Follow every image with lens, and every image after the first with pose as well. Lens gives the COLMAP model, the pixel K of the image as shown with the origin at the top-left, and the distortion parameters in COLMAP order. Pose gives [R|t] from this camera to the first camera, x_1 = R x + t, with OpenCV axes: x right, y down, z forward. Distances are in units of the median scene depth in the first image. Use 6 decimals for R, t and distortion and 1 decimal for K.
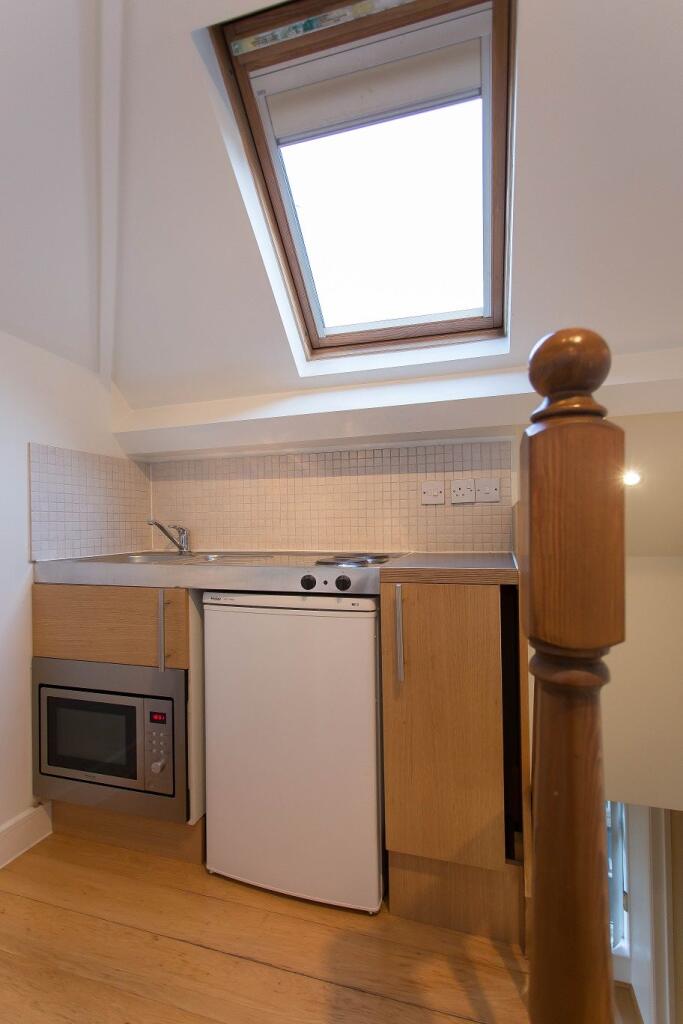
lens RADIAL K [[487.7, 0, 340.8], [0, 487.7, 513.7], [0, 0, 1]] dist [-0.000136, 0.002194]
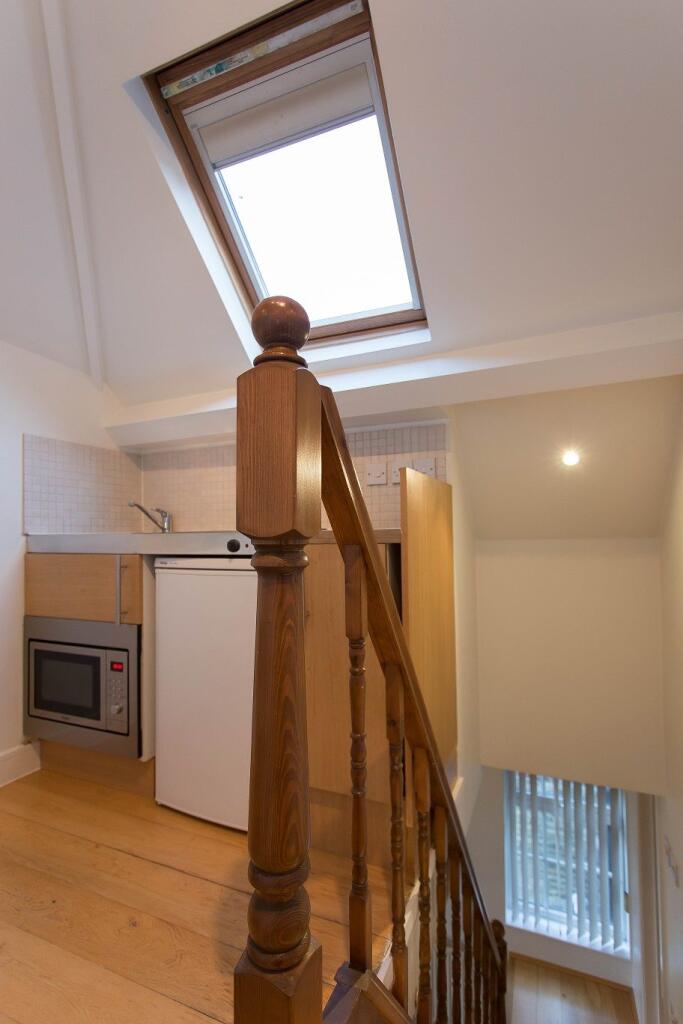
lens RADIAL K [[487.7, 0, 346.6], [0, 487.7, 515.2], [0, 0, 1]] dist [-0.000136, 0.002194]
pose [[0.994083, -0.003954, -0.108555, 0.280628], [0.001827, 0.999805, -0.019686, 0.080835], [0.108612, 0.019371, 0.993895, -0.091264]]
